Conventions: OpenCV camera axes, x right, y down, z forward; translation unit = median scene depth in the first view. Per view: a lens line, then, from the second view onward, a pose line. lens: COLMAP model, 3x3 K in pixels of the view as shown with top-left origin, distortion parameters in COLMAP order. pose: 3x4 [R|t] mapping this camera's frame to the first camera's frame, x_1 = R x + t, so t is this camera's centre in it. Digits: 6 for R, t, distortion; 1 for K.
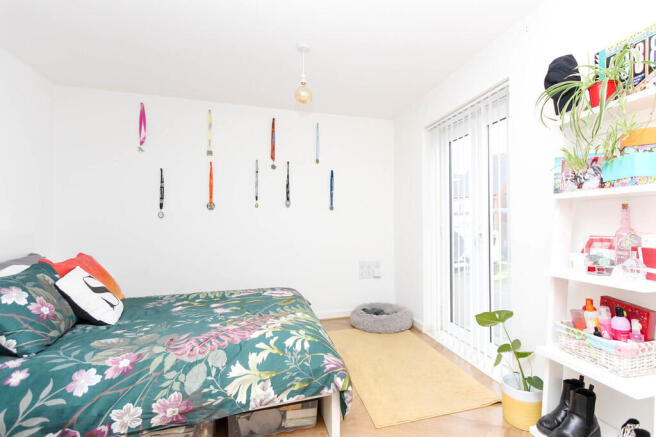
lens RADIAL K [[308.6, 0, 328.3], [0, 308.6, 217.5], [0, 0, 1]] dist [0.004404, 0.000319]
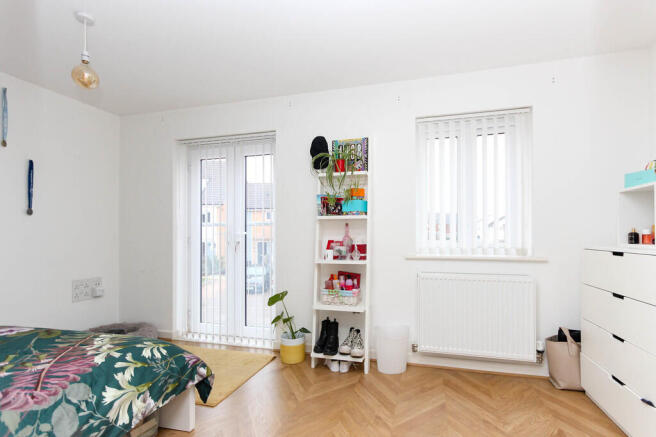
lens RADIAL K [[308.6, 0, 334.3], [0, 308.6, 232.4], [0, 0, 1]] dist [0.004404, 0.000319]
pose [[0.556614, 0.006700, 0.830744, -0.653850], [-0.017976, 0.999830, 0.003981, 0.007415], [-0.830576, -0.017149, 0.556641, -0.031308]]
